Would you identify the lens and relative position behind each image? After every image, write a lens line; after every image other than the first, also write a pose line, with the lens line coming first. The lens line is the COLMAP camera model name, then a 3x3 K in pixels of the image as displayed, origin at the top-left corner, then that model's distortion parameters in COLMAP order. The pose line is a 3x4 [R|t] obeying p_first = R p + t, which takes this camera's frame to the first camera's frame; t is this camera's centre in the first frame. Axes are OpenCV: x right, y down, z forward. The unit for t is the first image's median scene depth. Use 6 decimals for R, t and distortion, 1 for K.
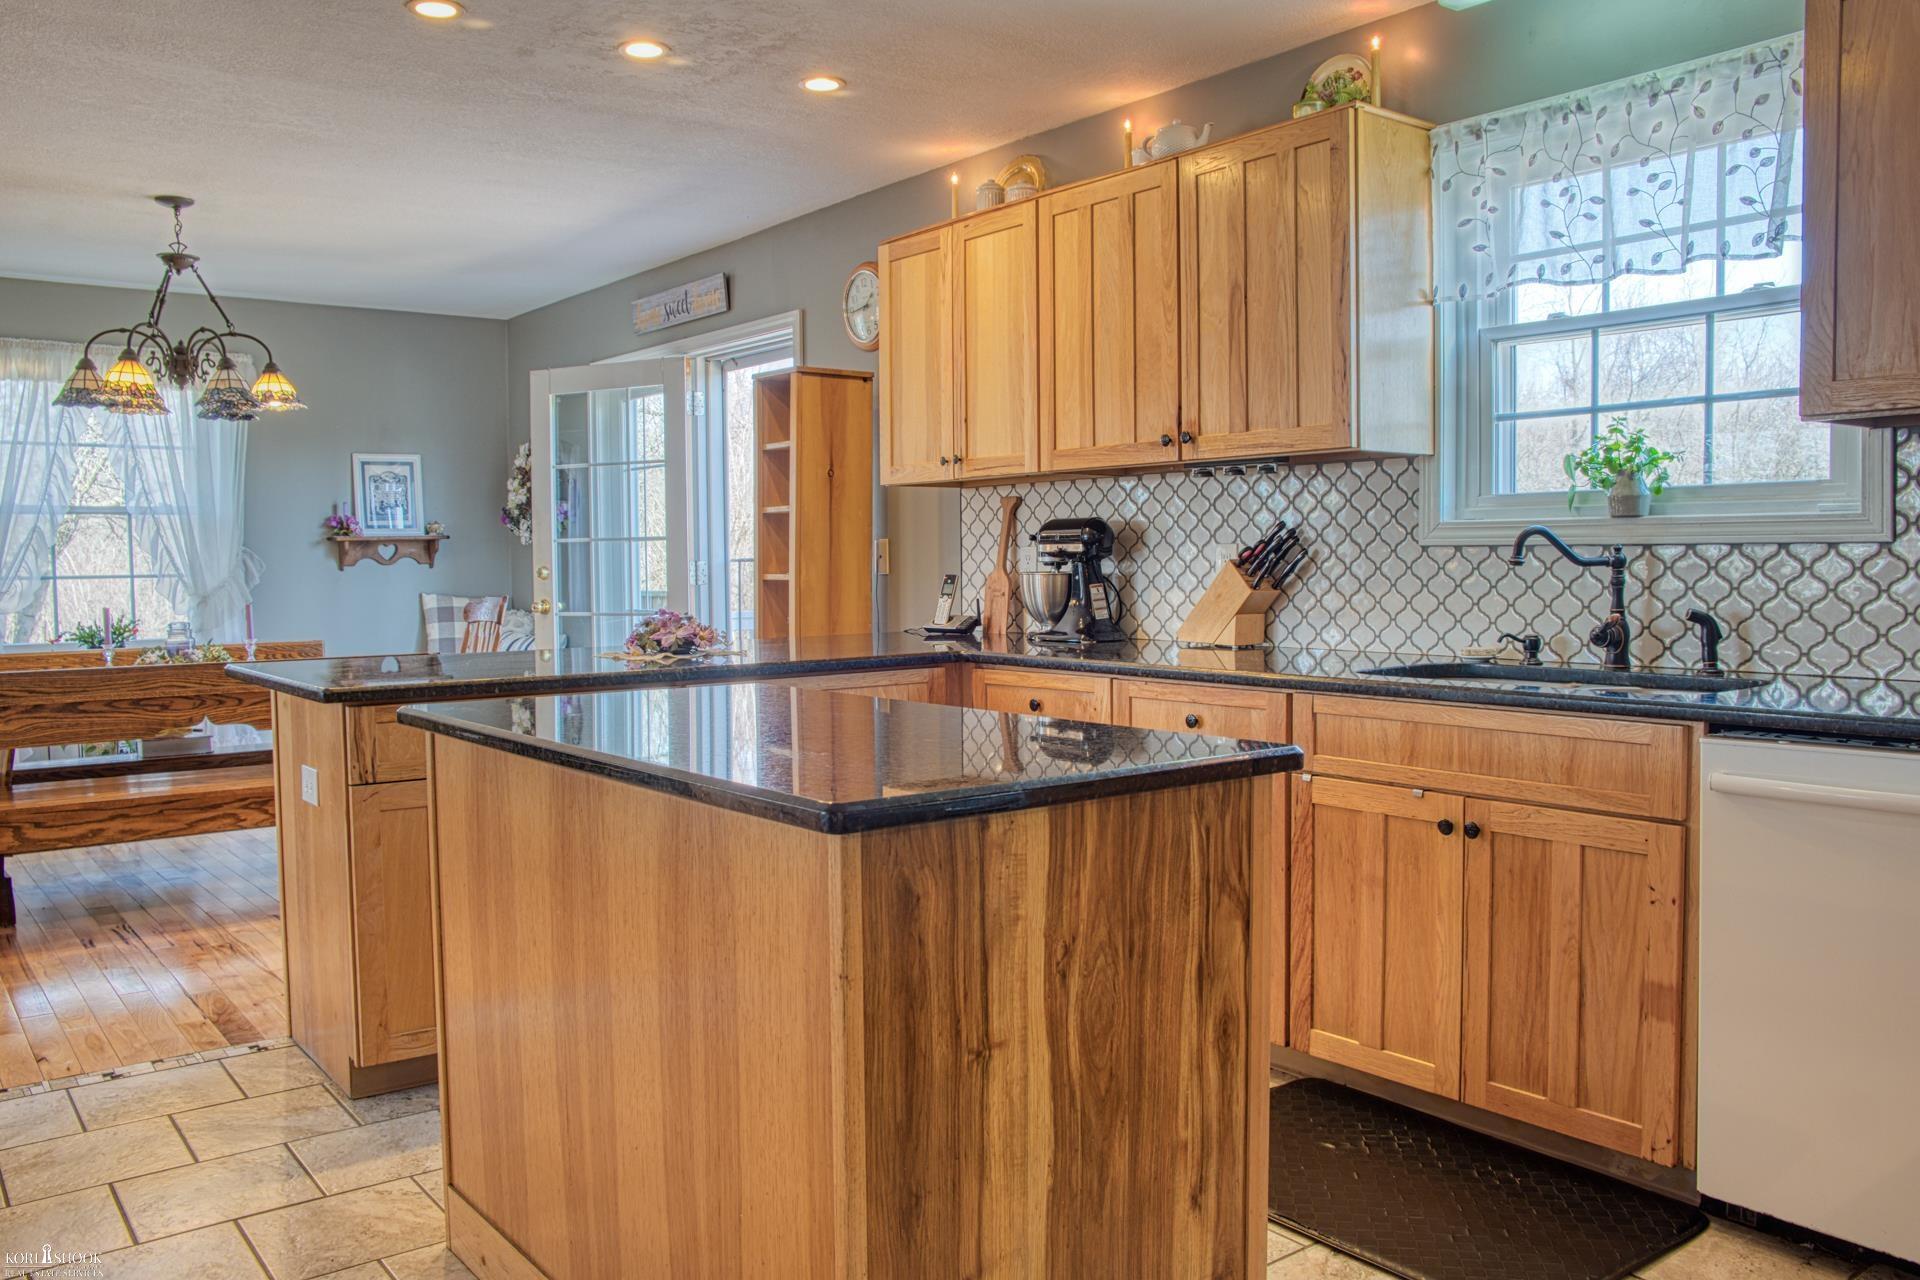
lens RADIAL K [[1513.7, 0, 960.0], [0, 1513.7, 640.0], [0, 0, 1]] dist [-0.047399, 0.006818]
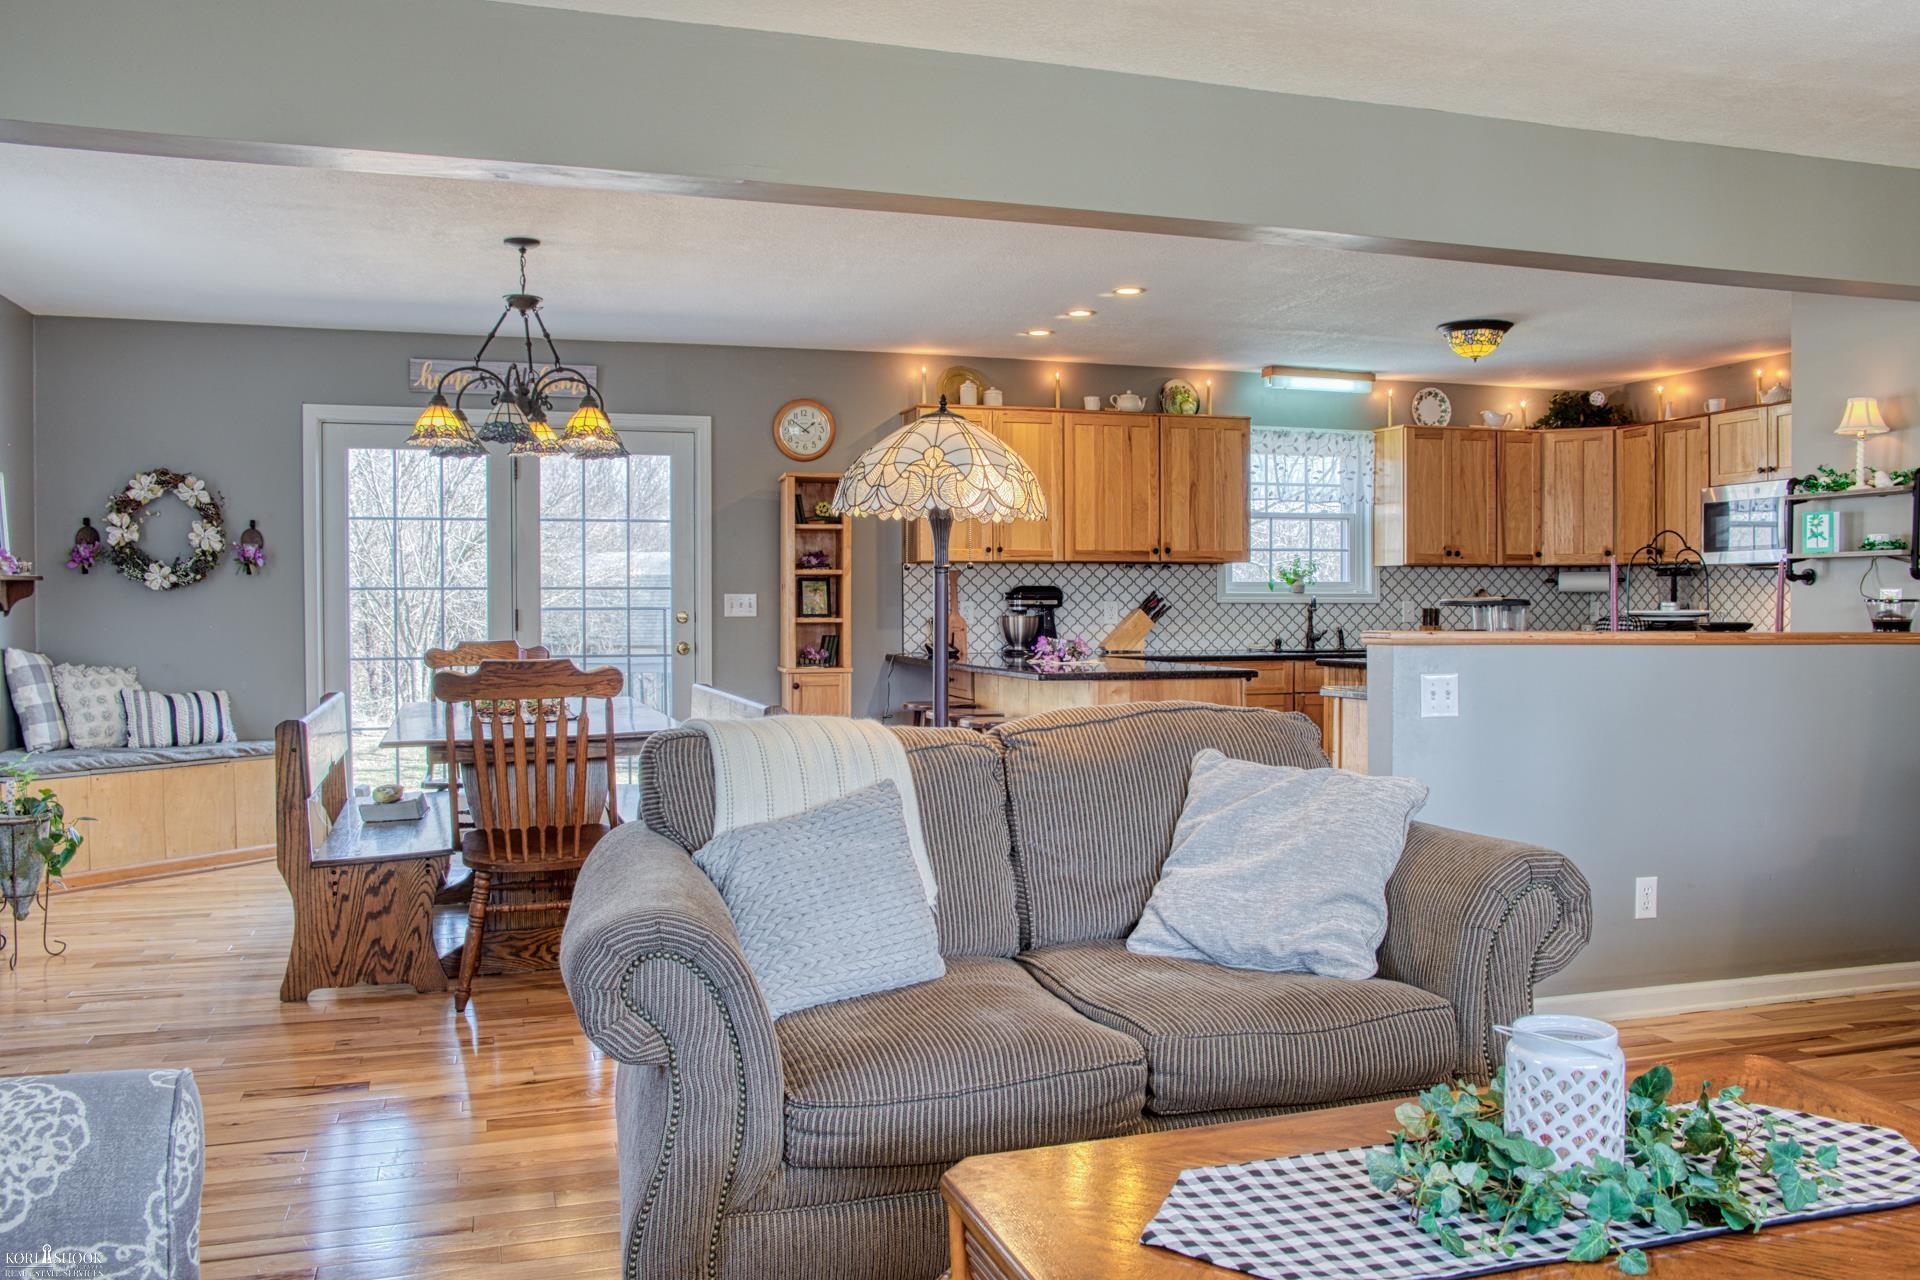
lens RADIAL K [[1513.7, 0, 960.0], [0, 1513.7, 640.0], [0, 0, 1]] dist [-0.047399, 0.006818]
pose [[0.340049, -0.014187, 0.940301, -1.360021], [0.049661, 0.998762, -0.002890, -0.012866], [-0.939096, 0.047679, 0.340332, 0.396202]]
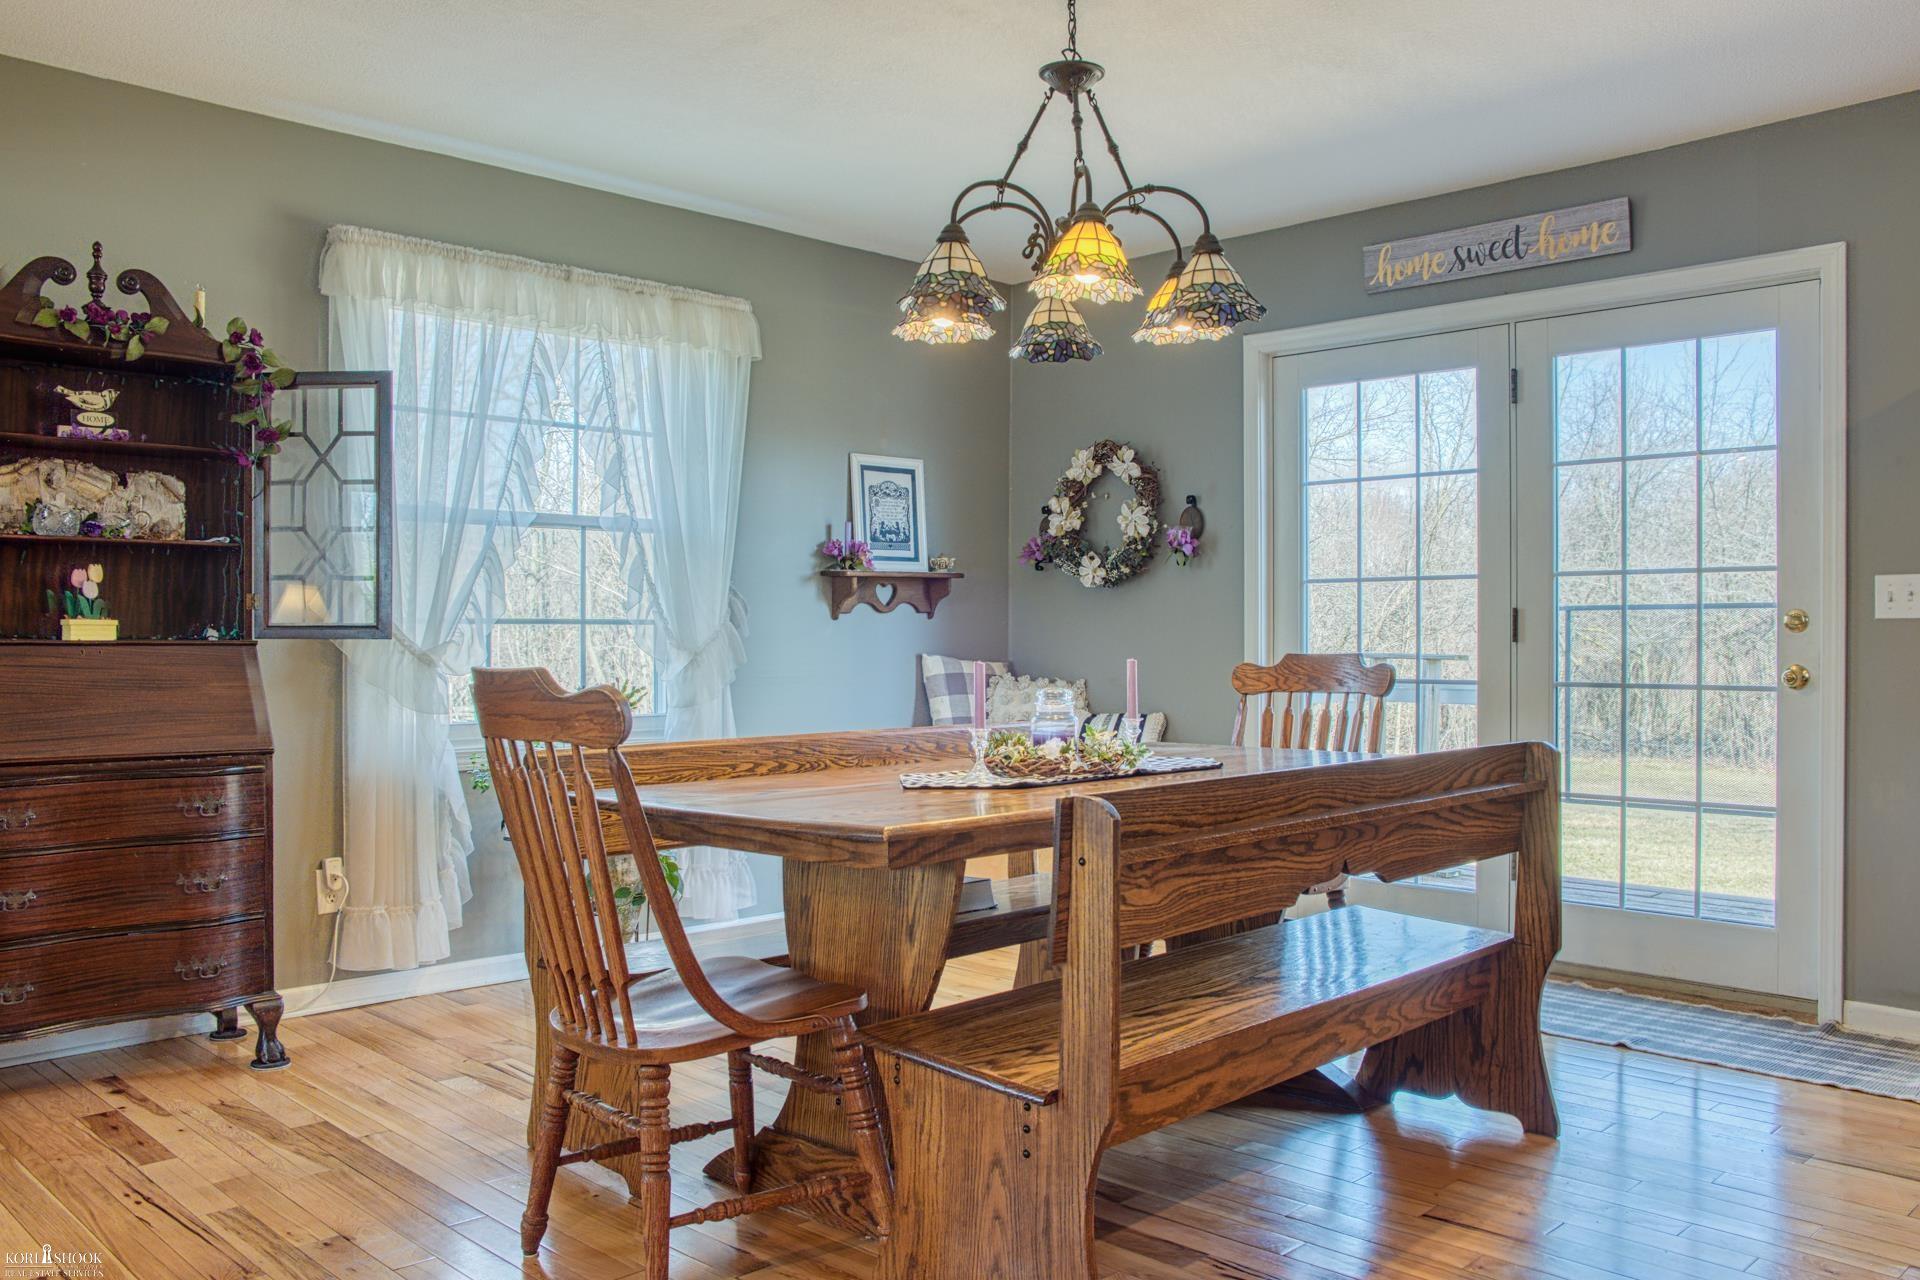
lens RADIAL K [[1513.7, 0, 960.0], [0, 1513.7, 640.0], [0, 0, 1]] dist [-0.047399, 0.006818]
pose [[0.989231, 0.010684, 0.145972, -0.658059], [-0.002963, 0.998590, -0.053007, 0.000409], [-0.146332, 0.052004, 0.987868, 0.430998]]
